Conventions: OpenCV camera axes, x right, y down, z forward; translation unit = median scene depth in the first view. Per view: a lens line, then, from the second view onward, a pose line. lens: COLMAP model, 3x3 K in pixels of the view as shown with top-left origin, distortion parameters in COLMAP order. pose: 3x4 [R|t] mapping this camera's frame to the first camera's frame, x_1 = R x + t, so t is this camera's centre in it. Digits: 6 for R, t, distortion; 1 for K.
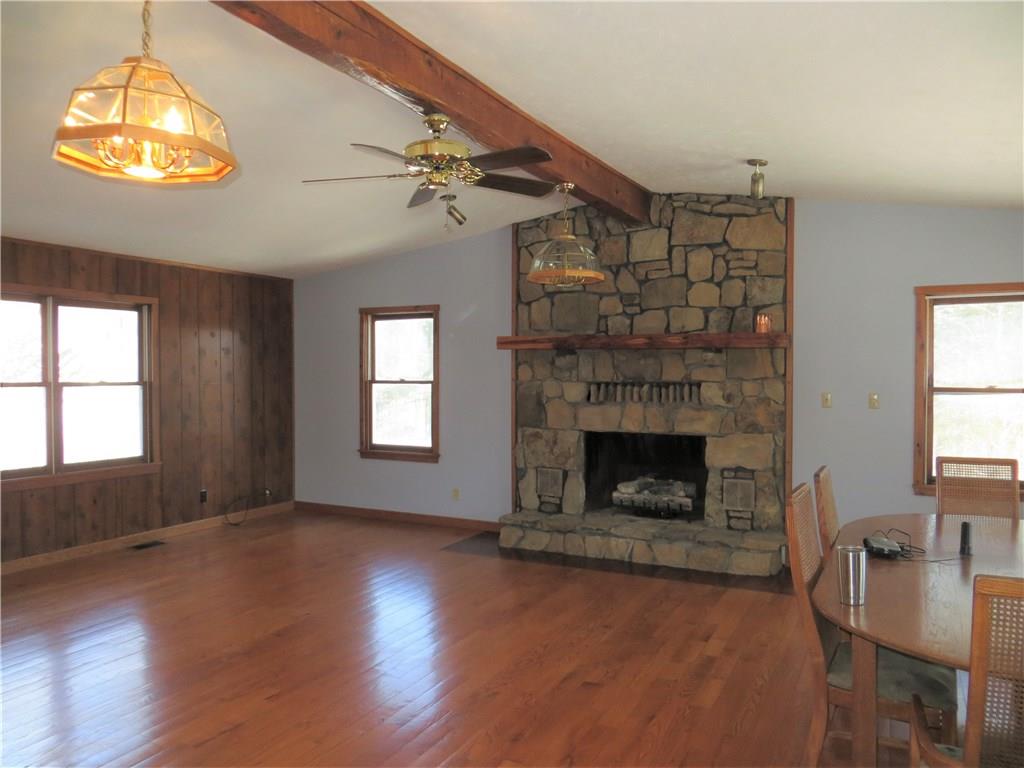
lens RADIAL K [[762.4, 0, 517.4], [0, 762.4, 383.5], [0, 0, 1]] dist [-0.022955, 0.003276]
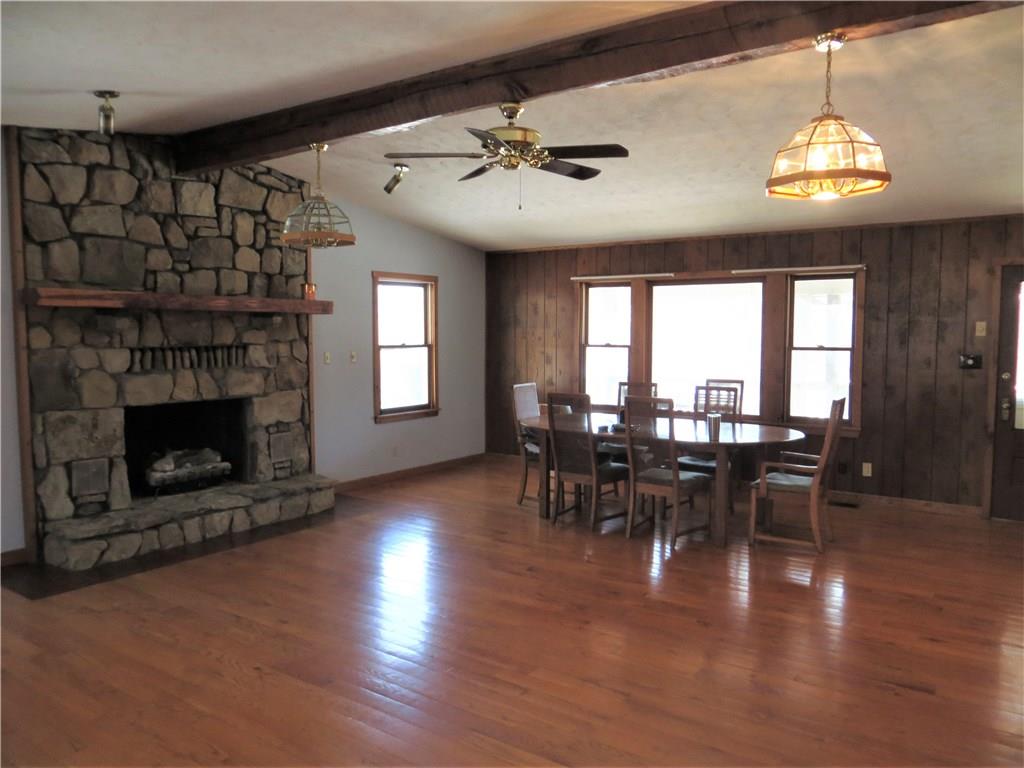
lens RADIAL K [[762.4, 0, 516.5], [0, 762.4, 381.9], [0, 0, 1]] dist [-0.022955, 0.003276]
pose [[0.149928, -0.067380, 0.986398, -0.689373], [0.017615, 0.997699, 0.065475, -0.012301], [-0.988540, 0.007559, 0.150770, 0.470145]]
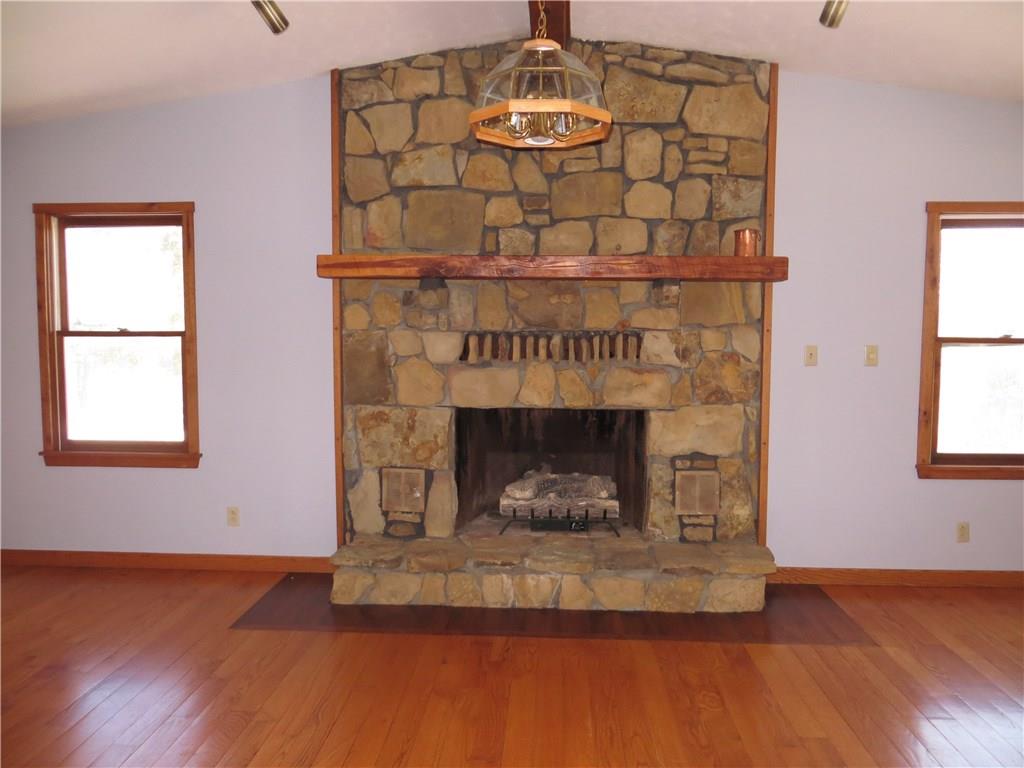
lens RADIAL K [[762.4, 0, 512.3], [0, 762.4, 382.6], [0, 0, 1]] dist [-0.022955, 0.003276]
pose [[0.918132, -0.025240, 0.395471, -0.128970], [0.004643, 0.998586, 0.052954, 0.007522], [-0.396249, -0.046782, 0.916951, 0.407547]]
